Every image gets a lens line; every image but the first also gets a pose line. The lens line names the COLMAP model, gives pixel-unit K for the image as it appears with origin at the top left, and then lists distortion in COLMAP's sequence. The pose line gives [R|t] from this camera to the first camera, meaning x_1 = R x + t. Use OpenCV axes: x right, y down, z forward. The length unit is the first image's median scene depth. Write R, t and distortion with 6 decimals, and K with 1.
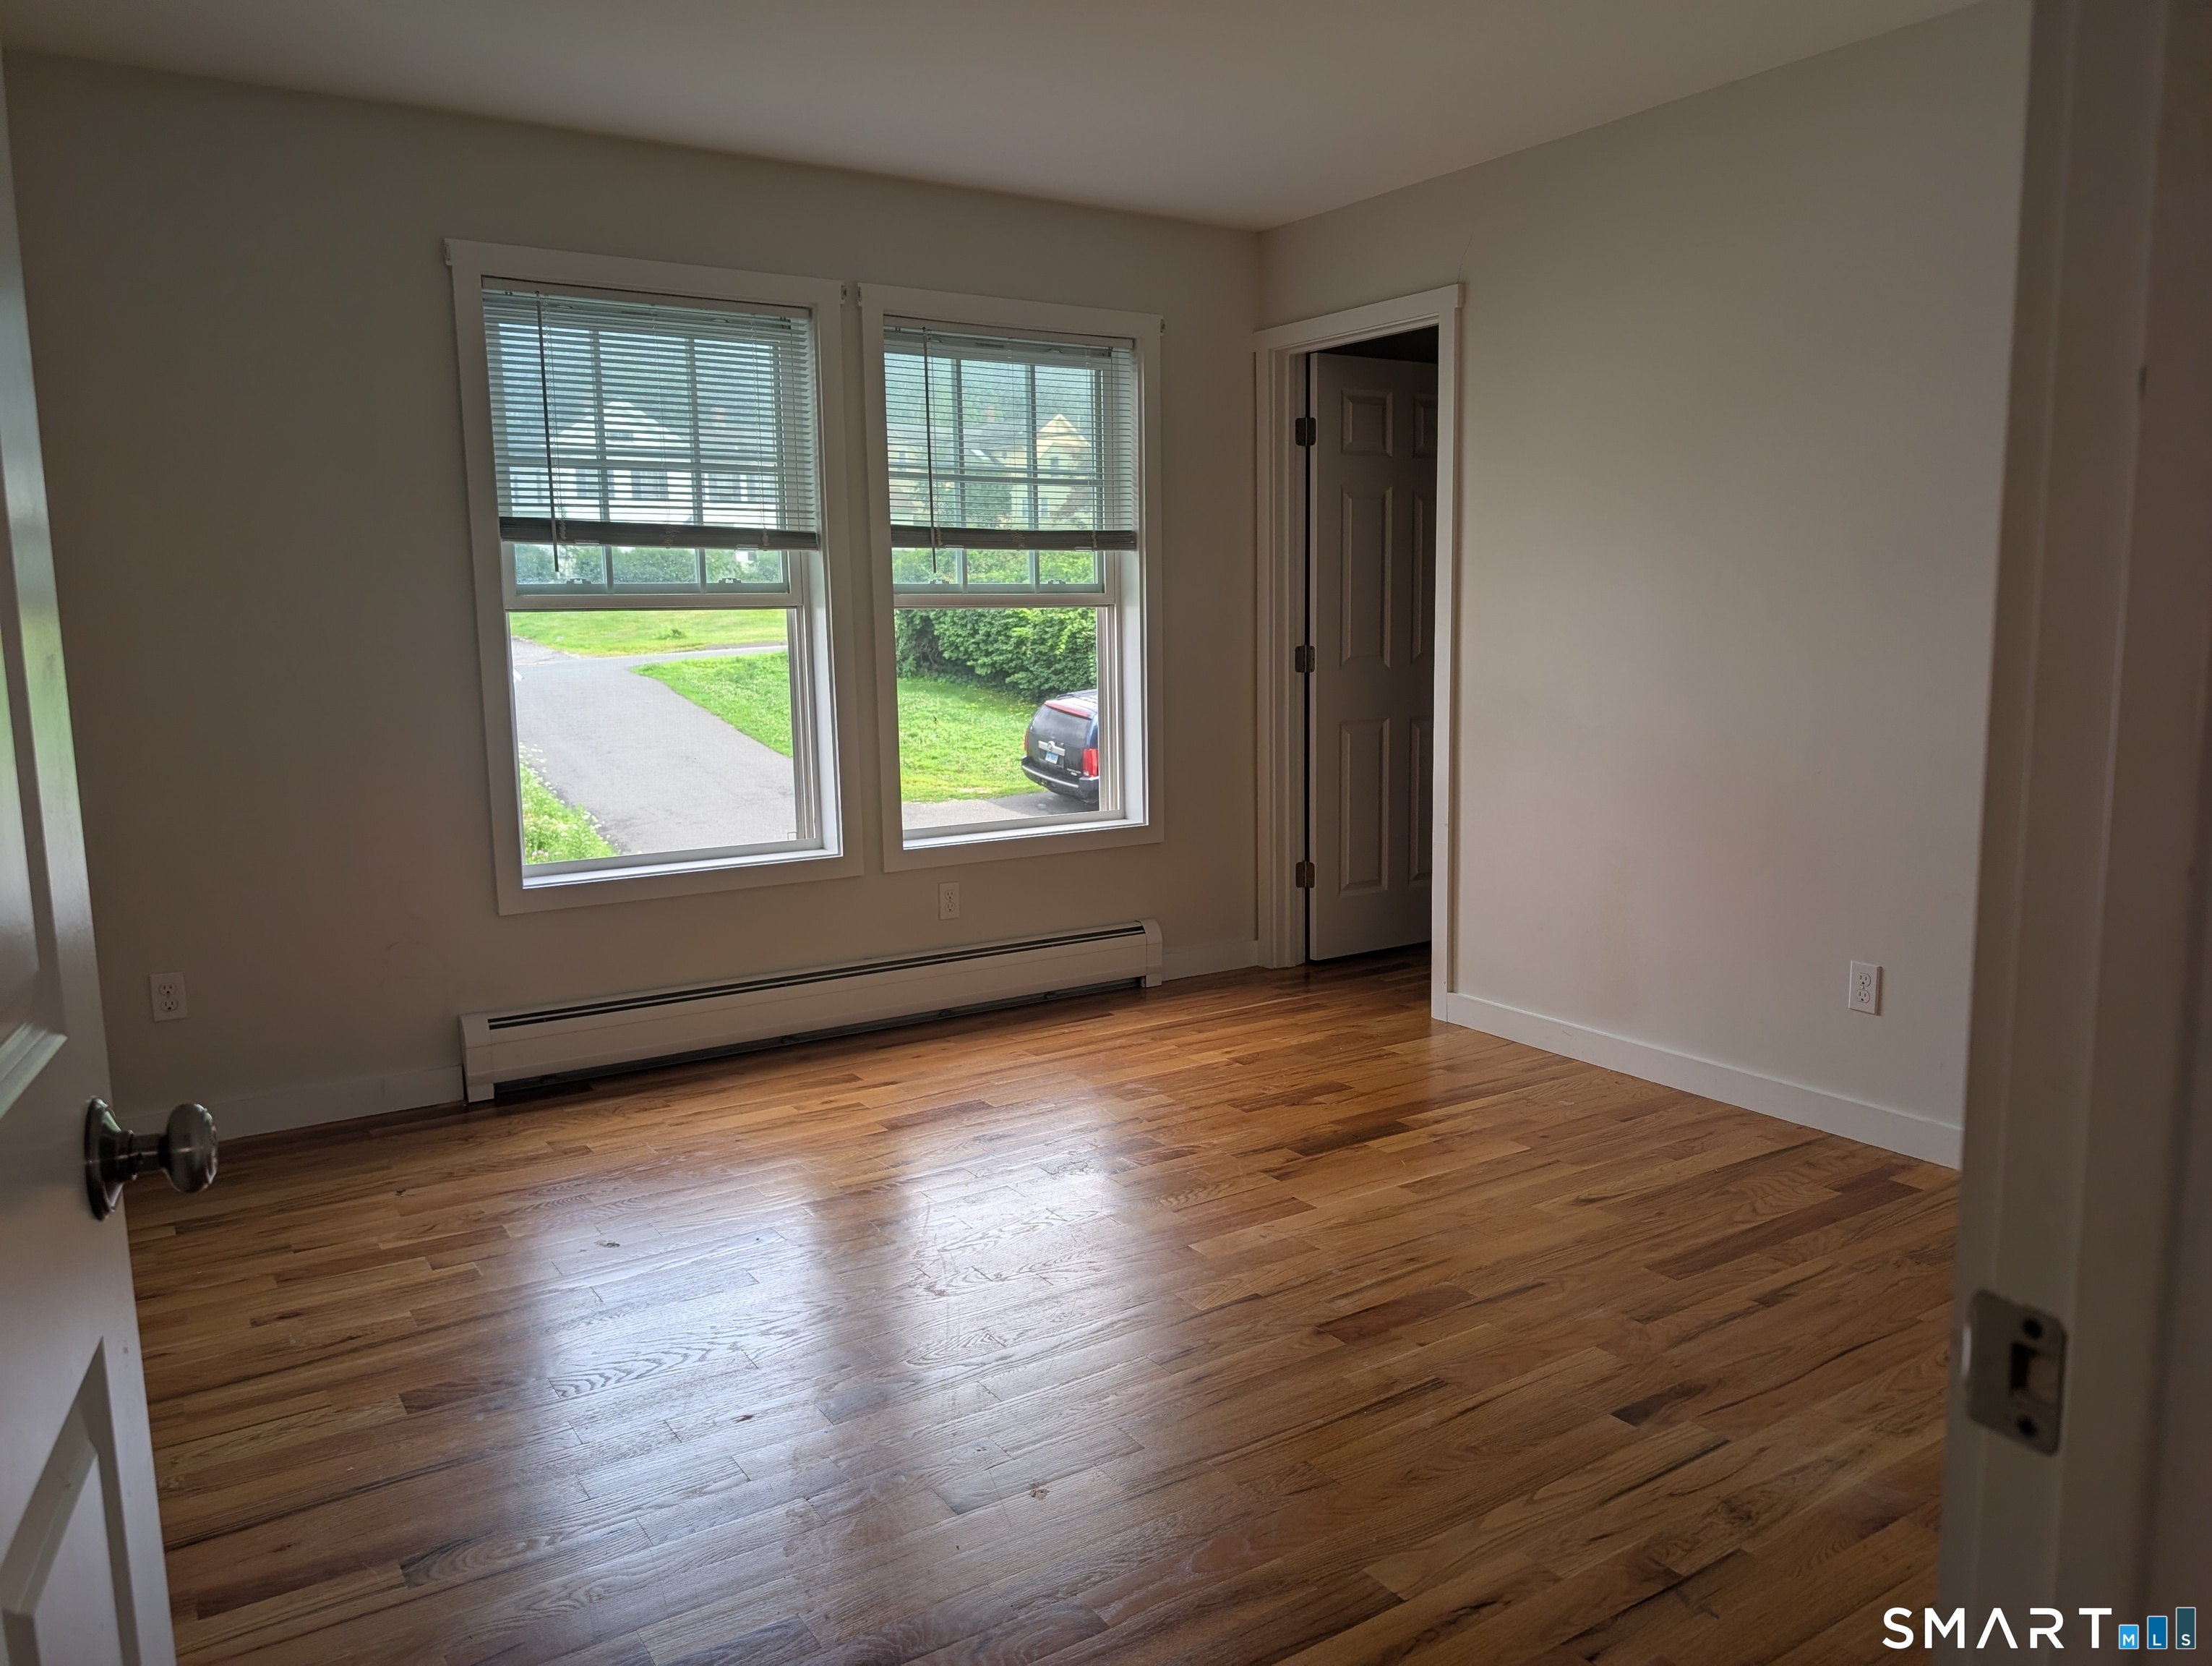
lens RADIAL K [[1571.0, 0, 1106.0], [0, 1571.0, 833.0], [0, 0, 1]] dist [0.003166, -0.009977]
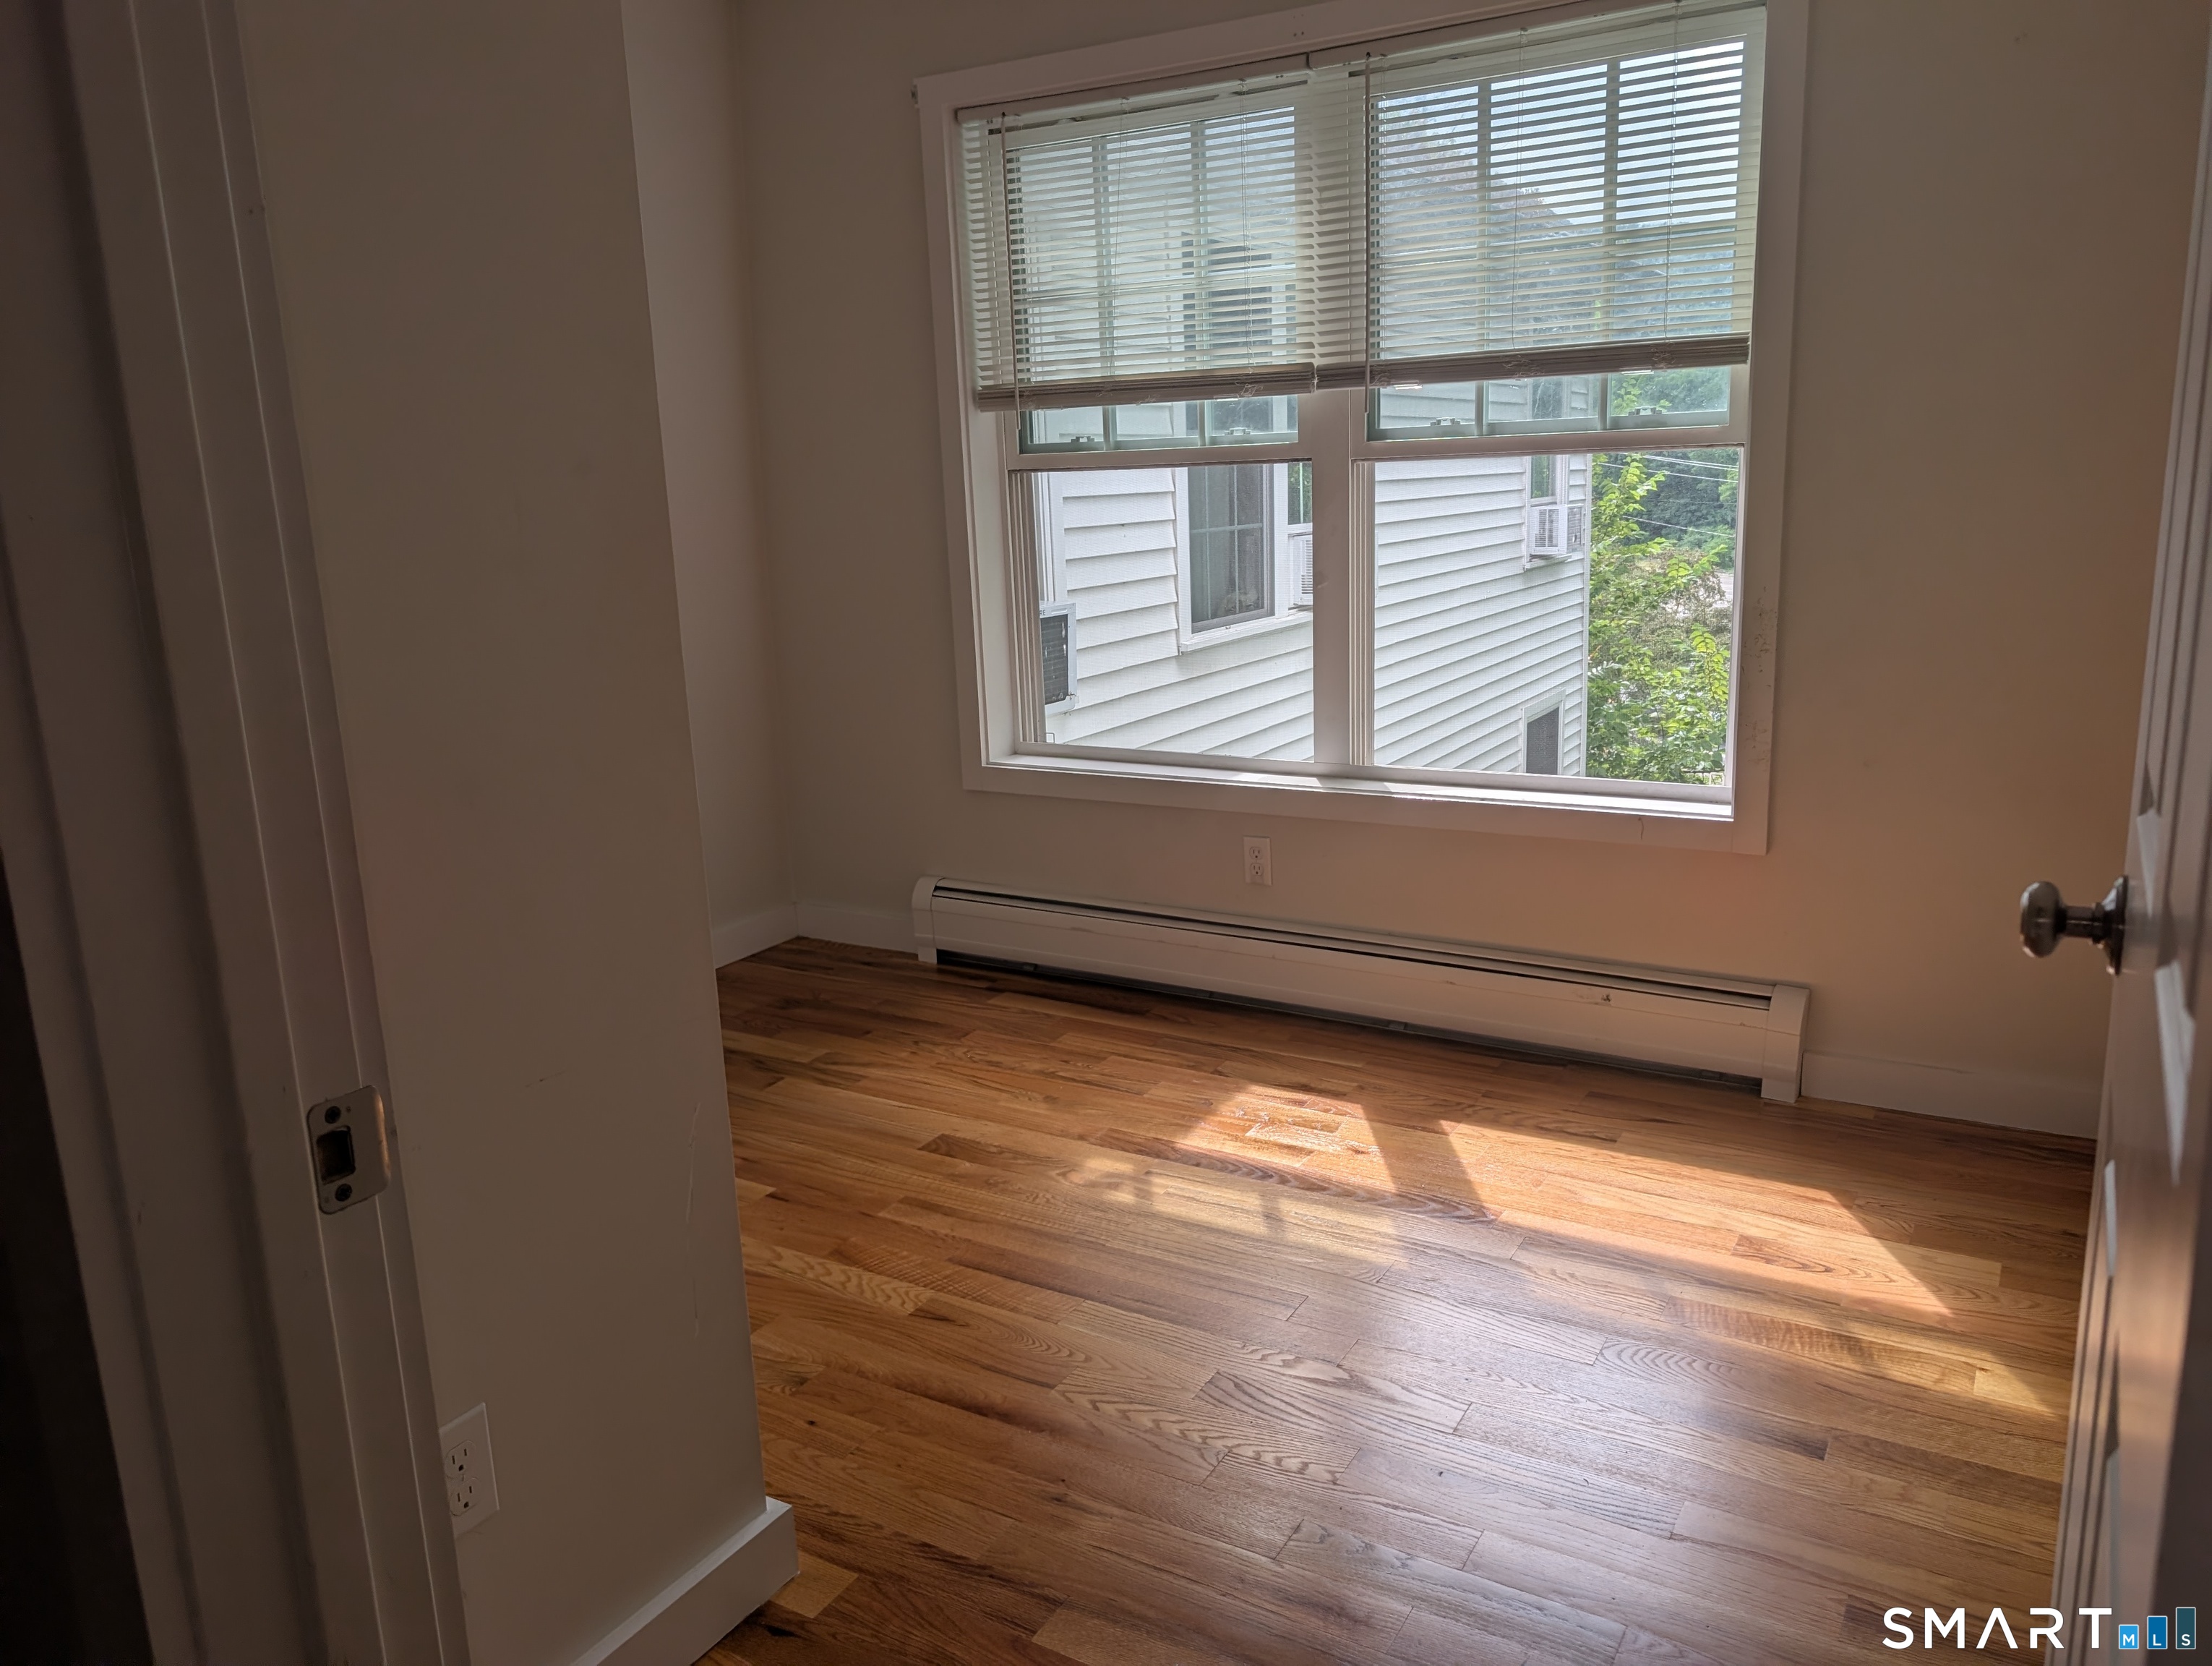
lens RADIAL K [[1595.1, 0, 1106.0], [0, 1595.1, 833.0], [0, 0, 1]] dist [0.094039, -0.123888]
pose [[0.438888, 0.200450, -0.875898, 0.682201], [-0.096765, 0.979674, 0.175714, -0.133185], [0.893316, 0.007638, 0.449364, 0.773766]]
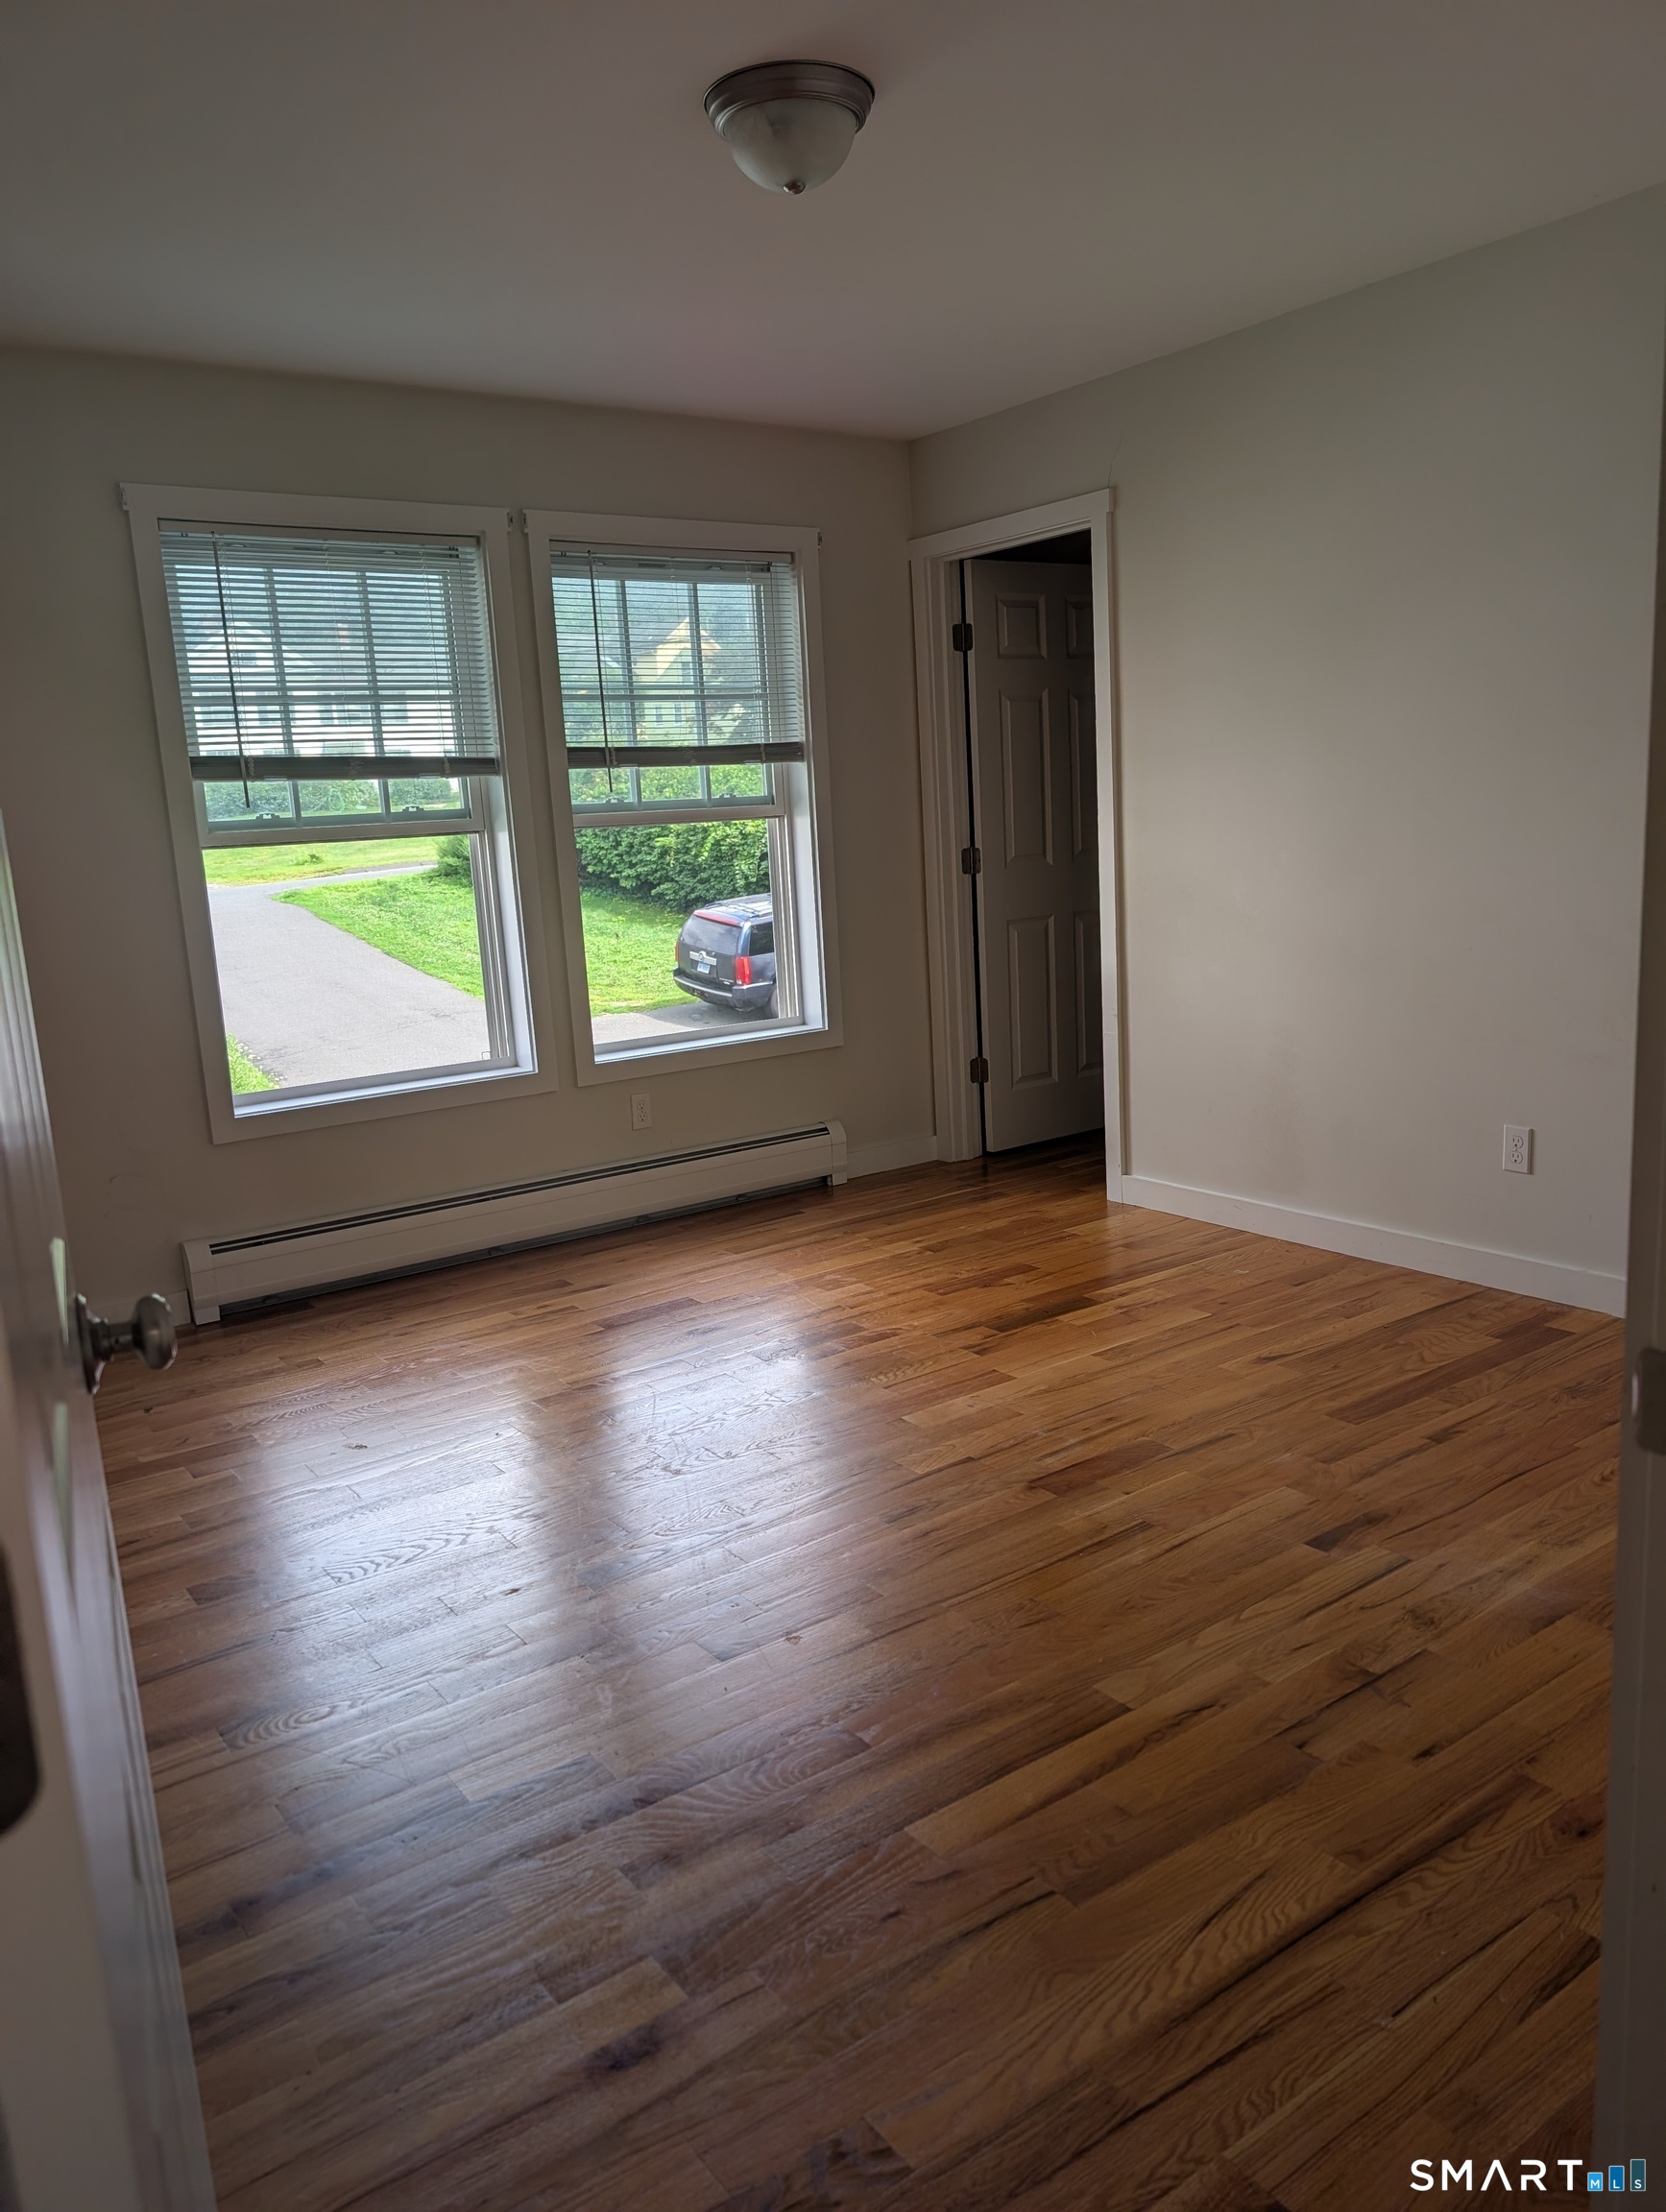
lens RADIAL K [[1562.2, 0, 800.3], [0, 1562.2, 1114.8], [0, 0, 1]] dist [0.030854, -0.082520]
pose [[0.998528, -0.047785, 0.025660, -0.031526], [0.046486, 0.997715, 0.049034, 0.000242], [-0.027944, -0.047769, 0.998467, -0.050540]]
